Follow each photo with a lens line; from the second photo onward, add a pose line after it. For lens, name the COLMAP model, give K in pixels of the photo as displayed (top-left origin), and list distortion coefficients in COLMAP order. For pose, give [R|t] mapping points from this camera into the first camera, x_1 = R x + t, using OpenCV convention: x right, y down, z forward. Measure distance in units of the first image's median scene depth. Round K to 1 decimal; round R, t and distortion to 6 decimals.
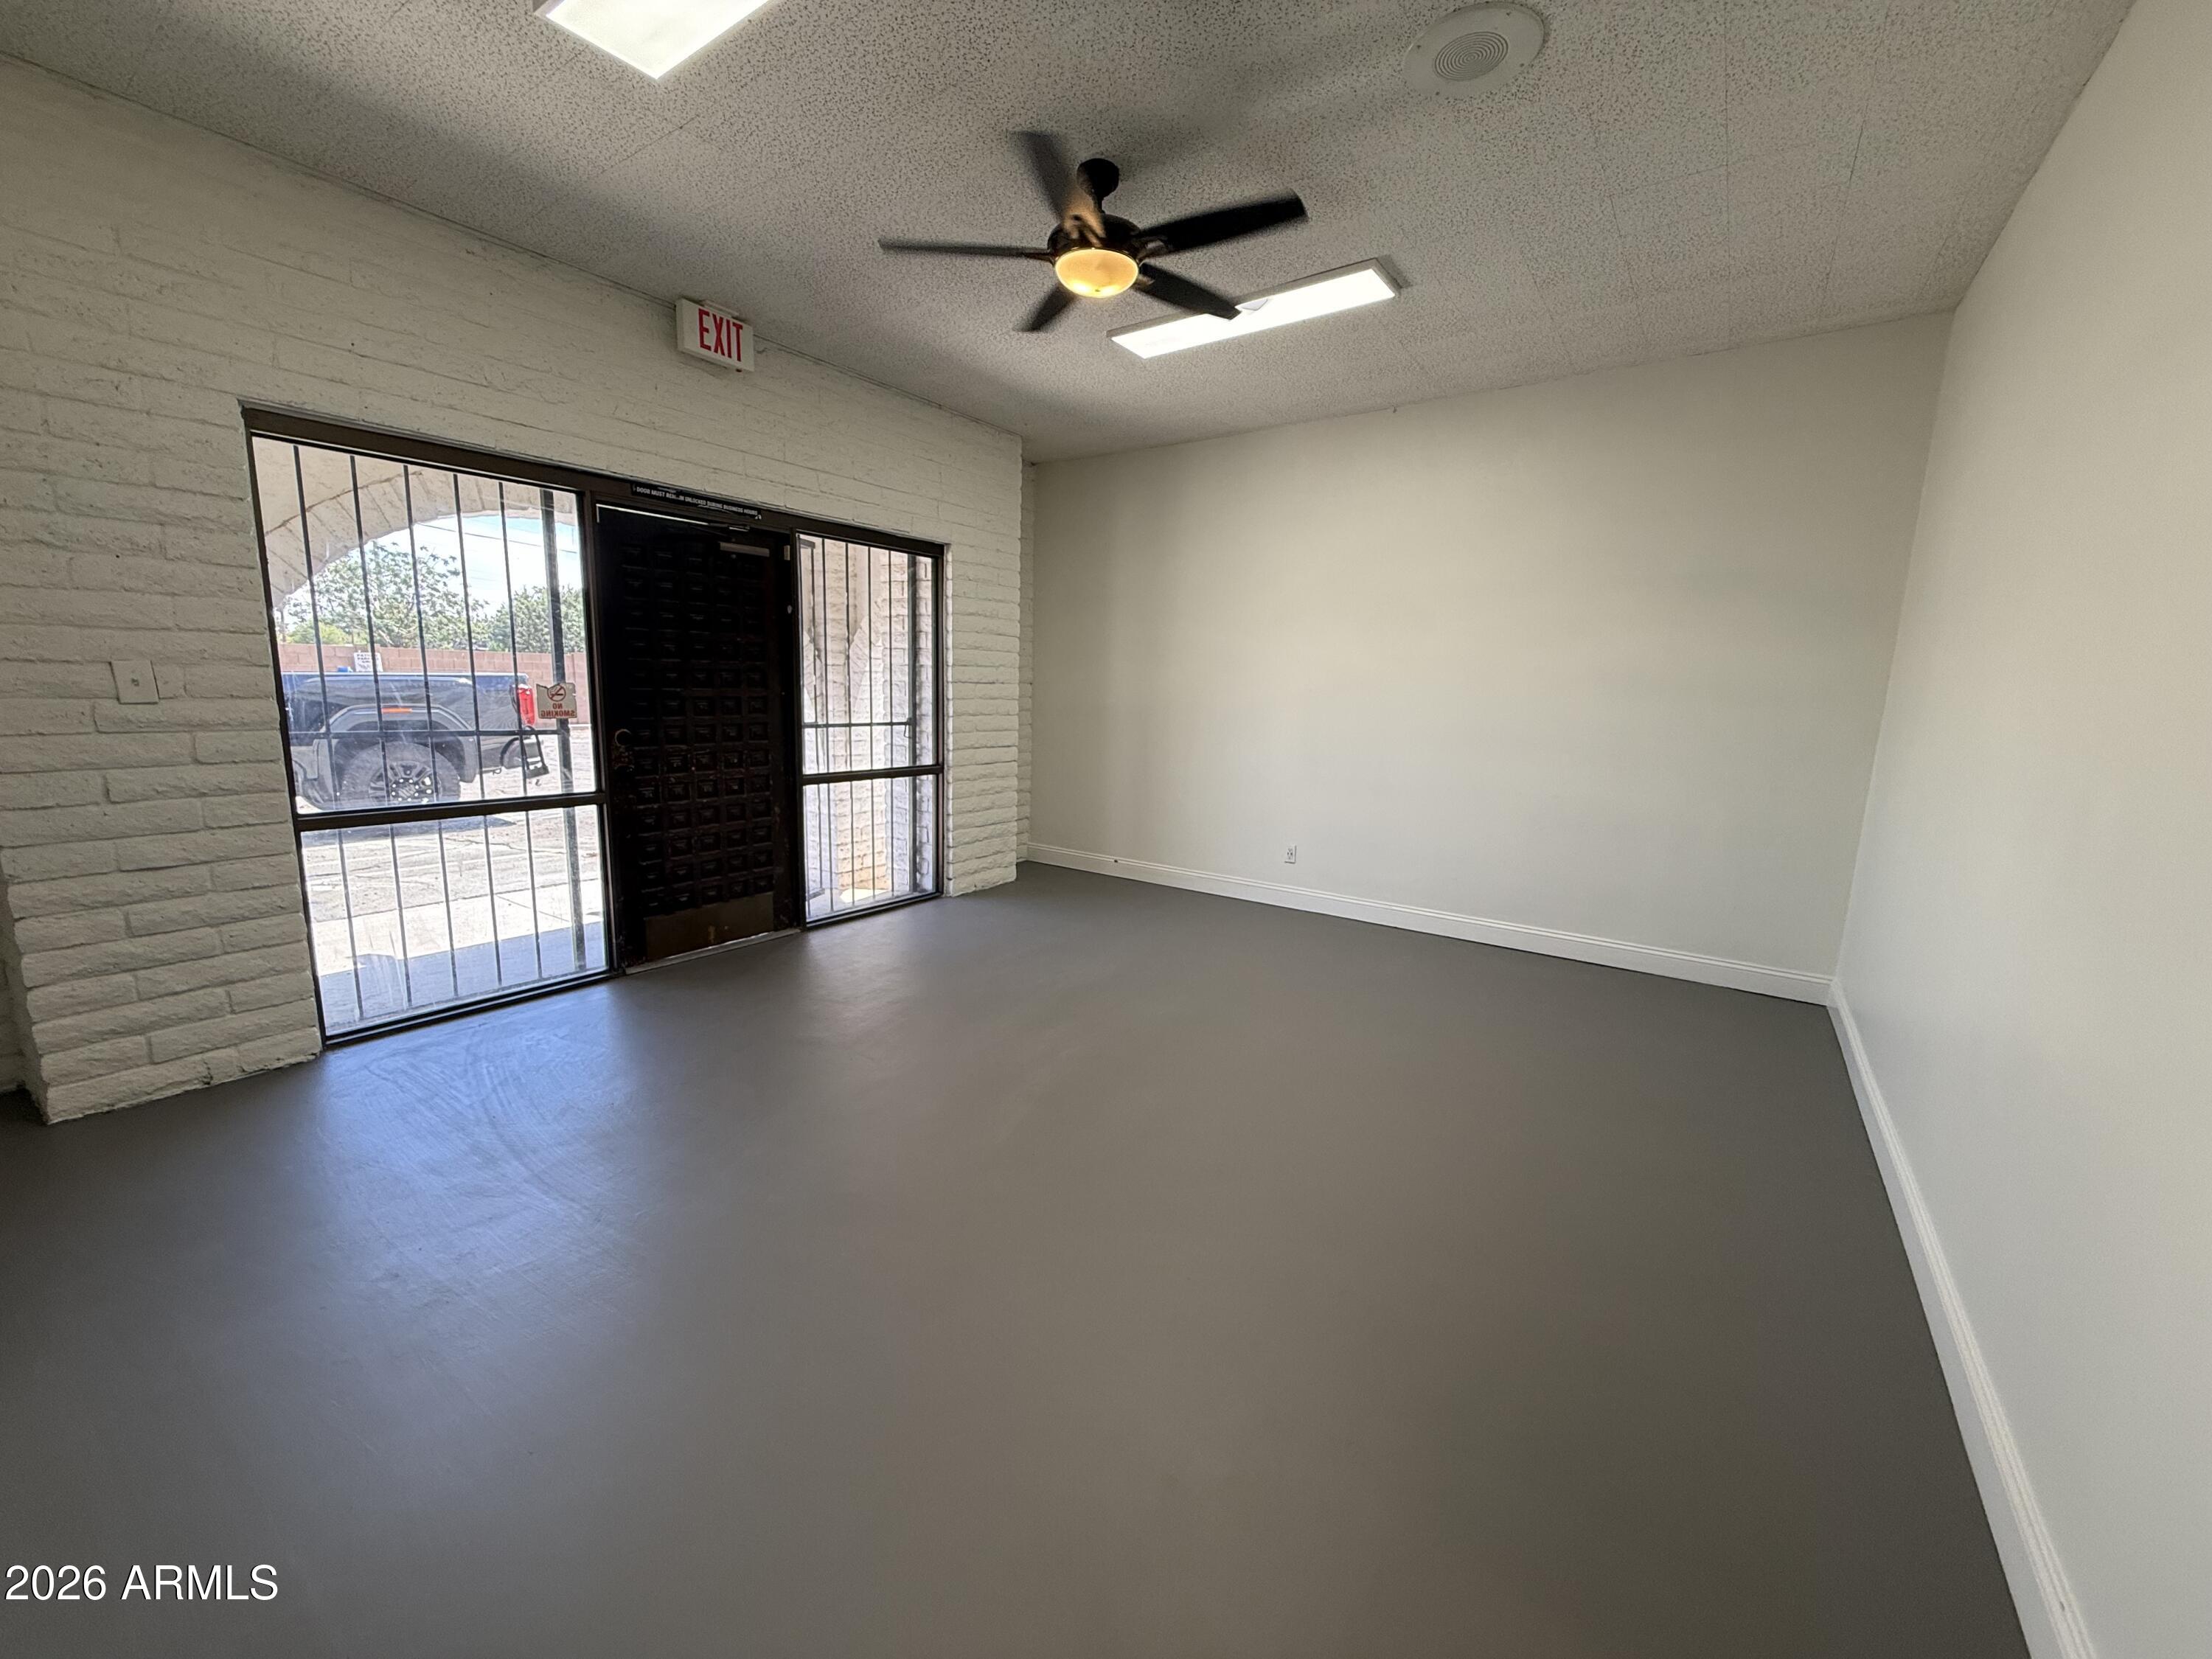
lens RADIAL K [[884.2, 0, 1119.9], [0, 884.2, 831.0], [0, 0, 1]] dist [-0.000750, 0.000117]
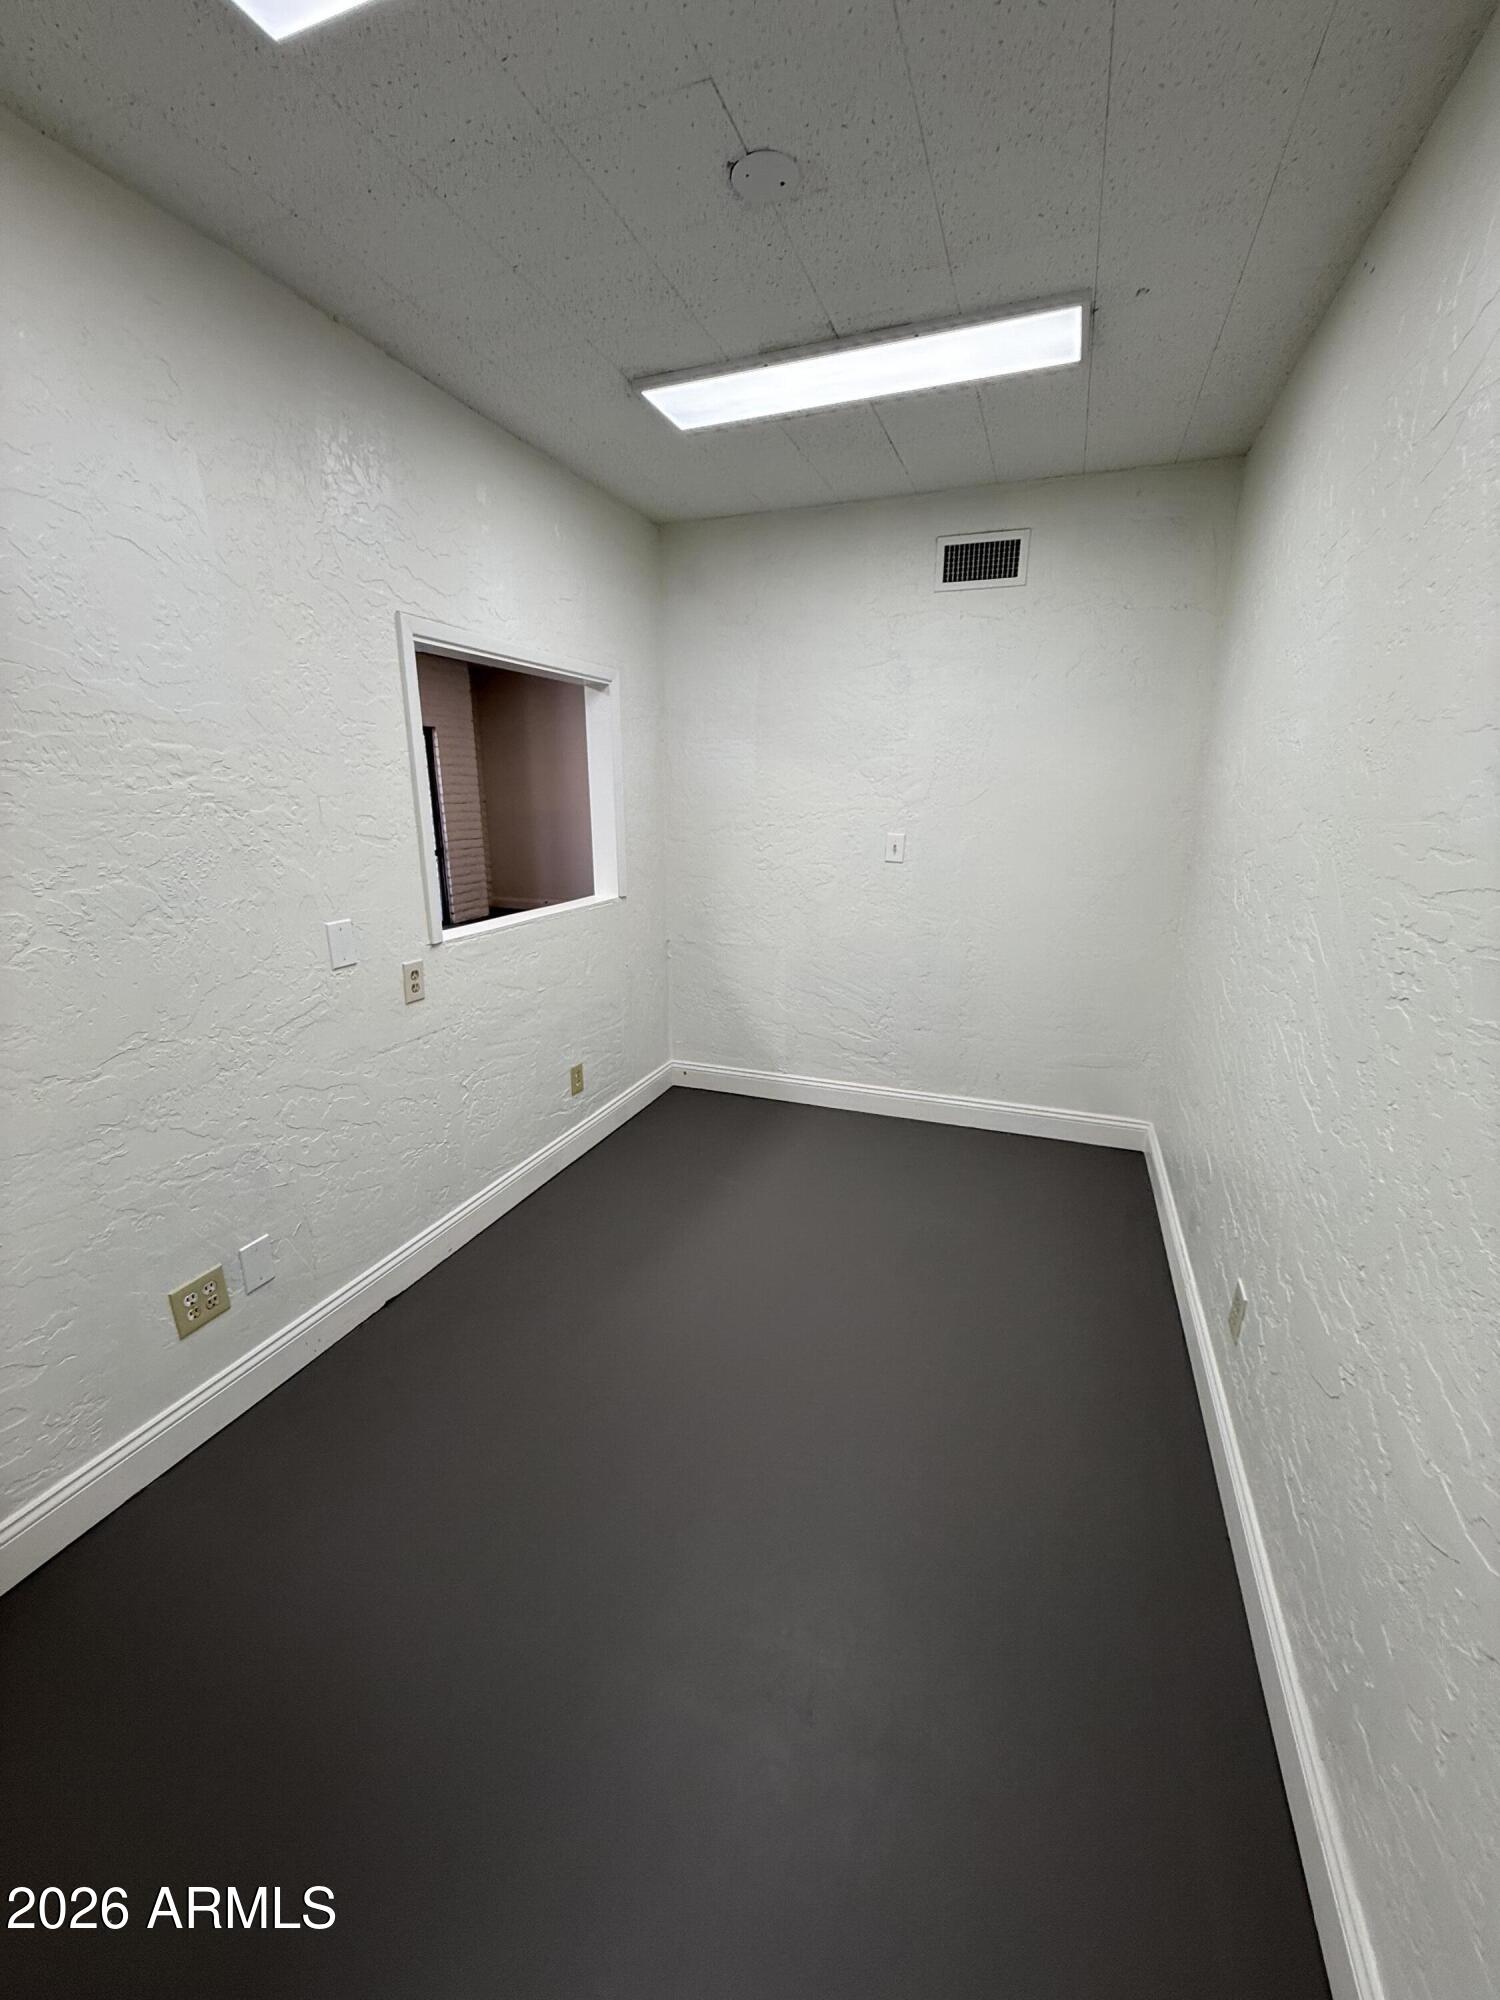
lens RADIAL K [[799.5, 0, 750.5], [0, 799.5, 990.3], [0, 0, 1]] dist [-0.000750, 0.000117]
pose [[0.970040, -0.095878, 0.223228, 0.024261], [0.077647, 0.992993, 0.089080, 0.141852], [-0.230205, -0.069078, 0.970687, -0.942277]]
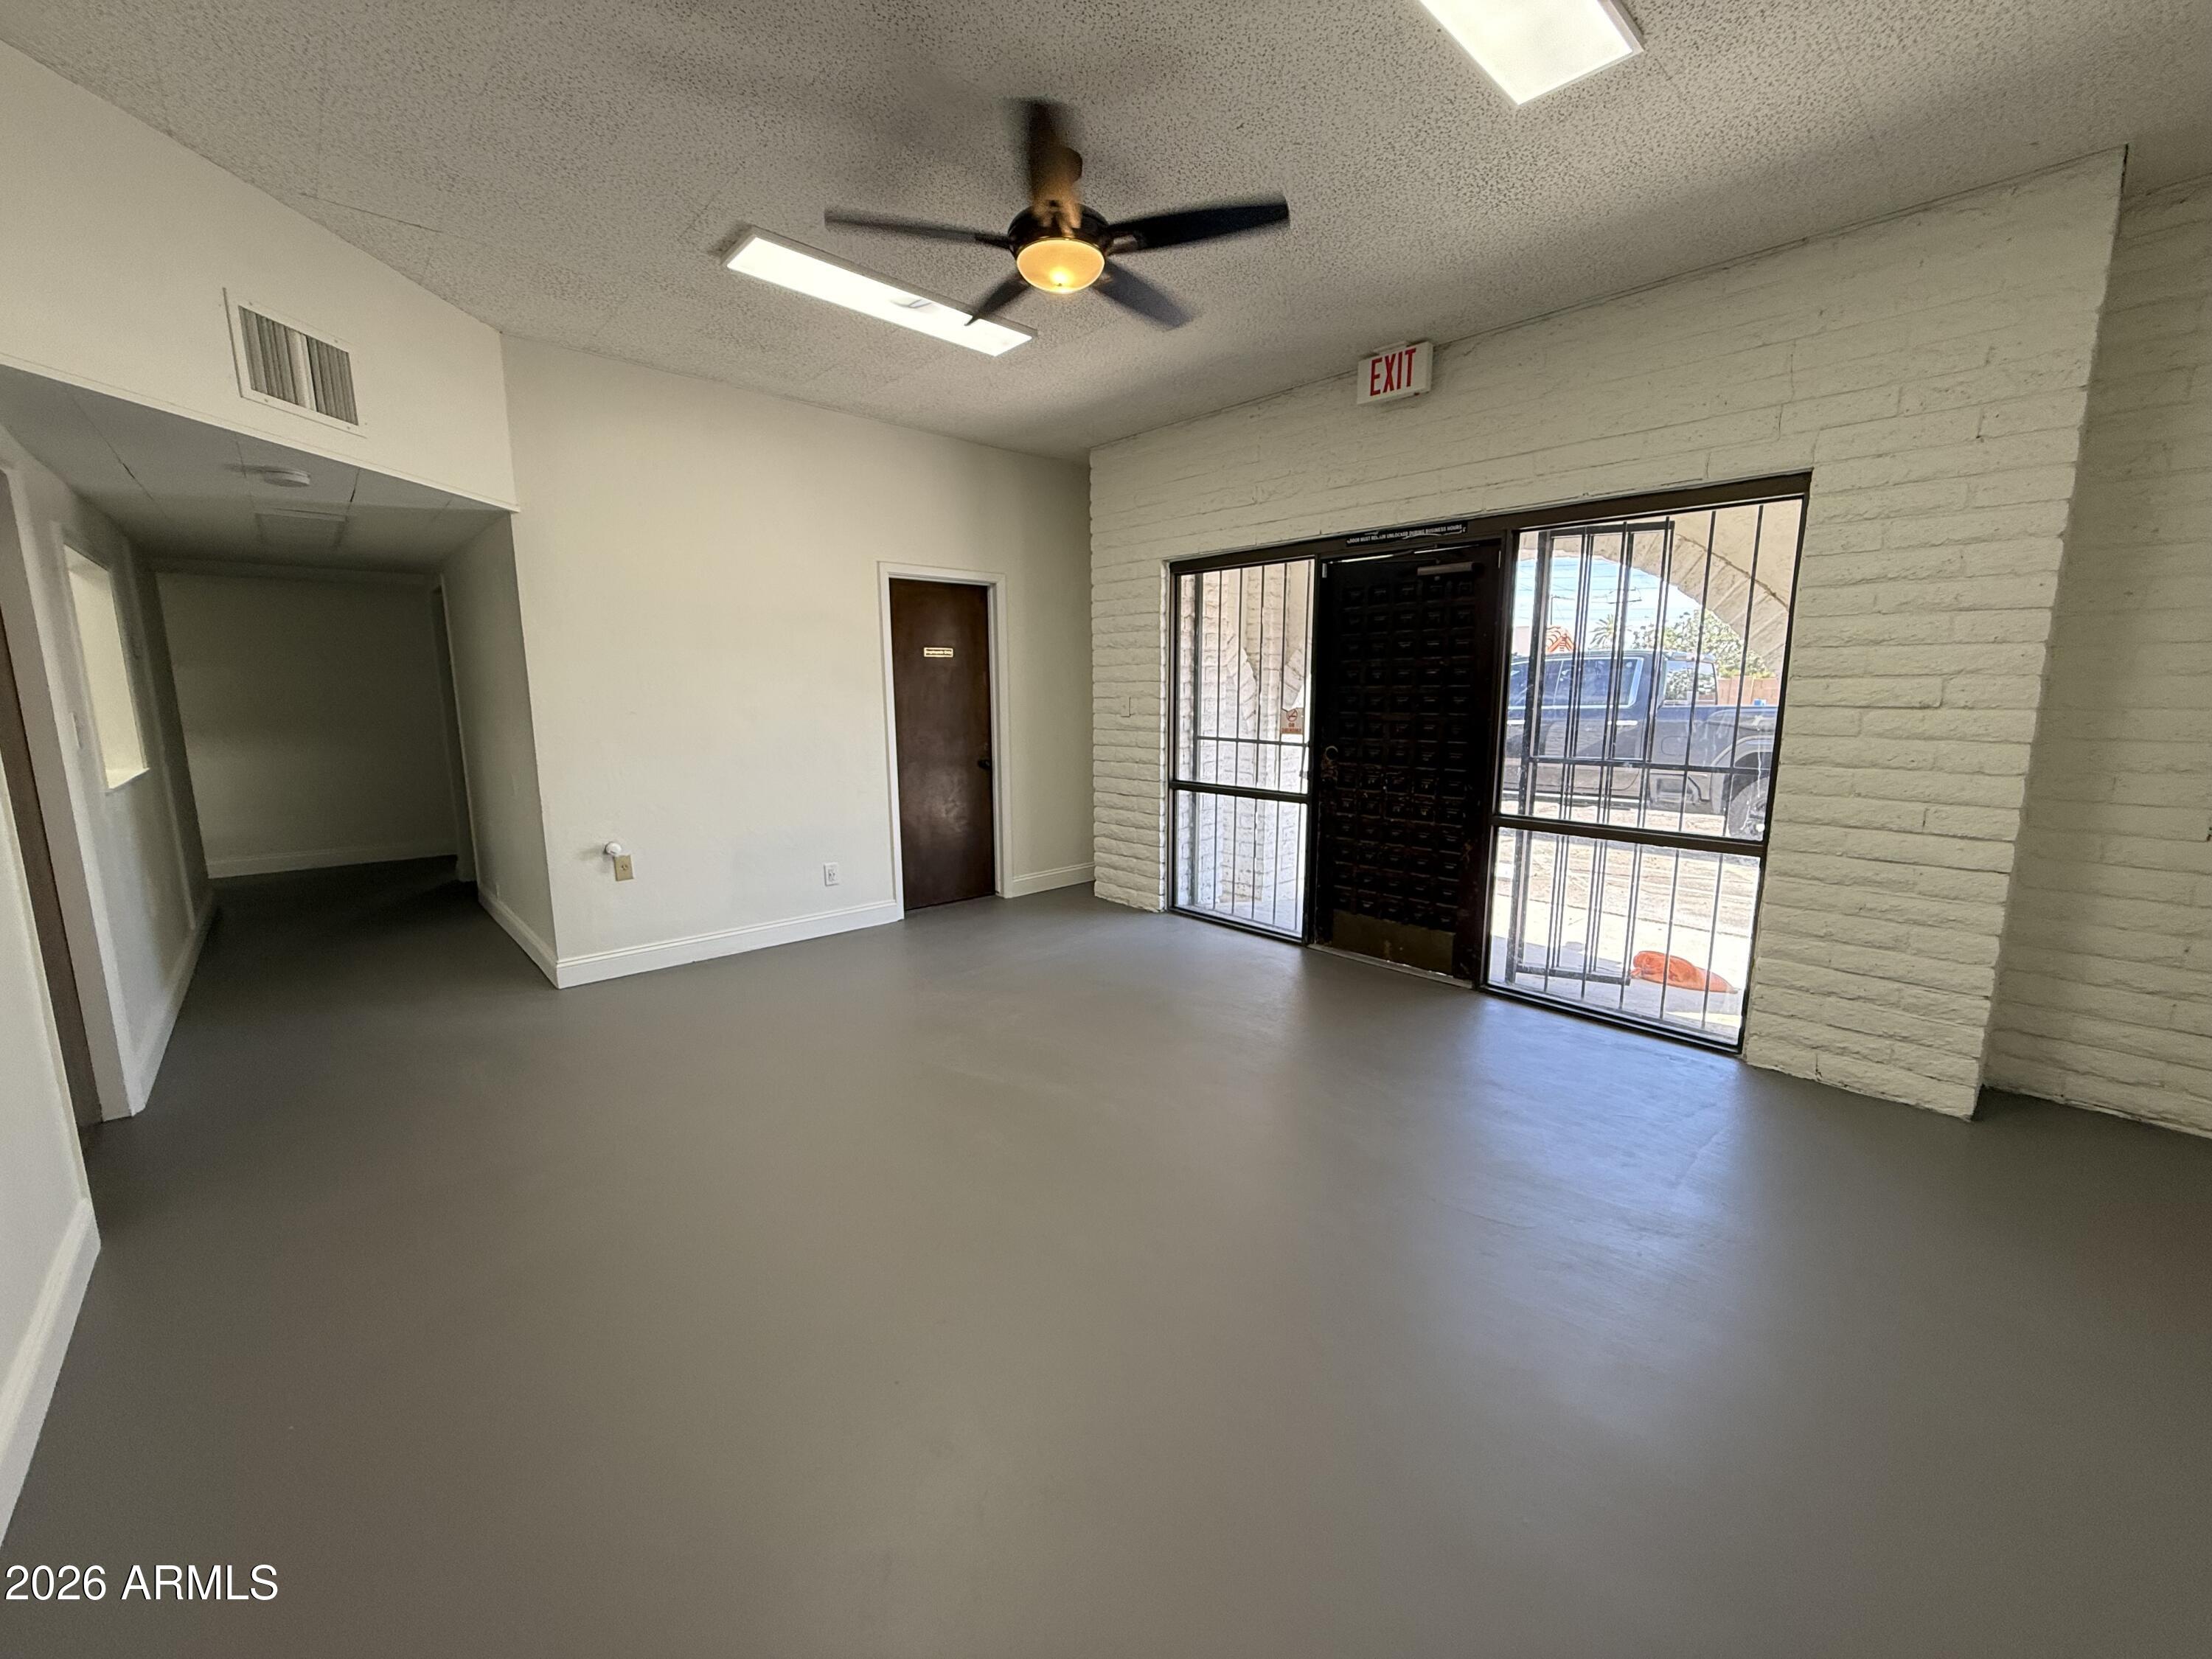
lens RADIAL K [[884.2, 0, 1118.6], [0, 884.2, 835.9], [0, 0, 1]] dist [-0.000750, 0.000117]
pose [[-0.217569, 0.123912, -0.968147, 0.595488], [-0.175536, 0.970768, 0.163695, -0.126252], [0.960131, 0.205559, -0.189458, 0.864489]]
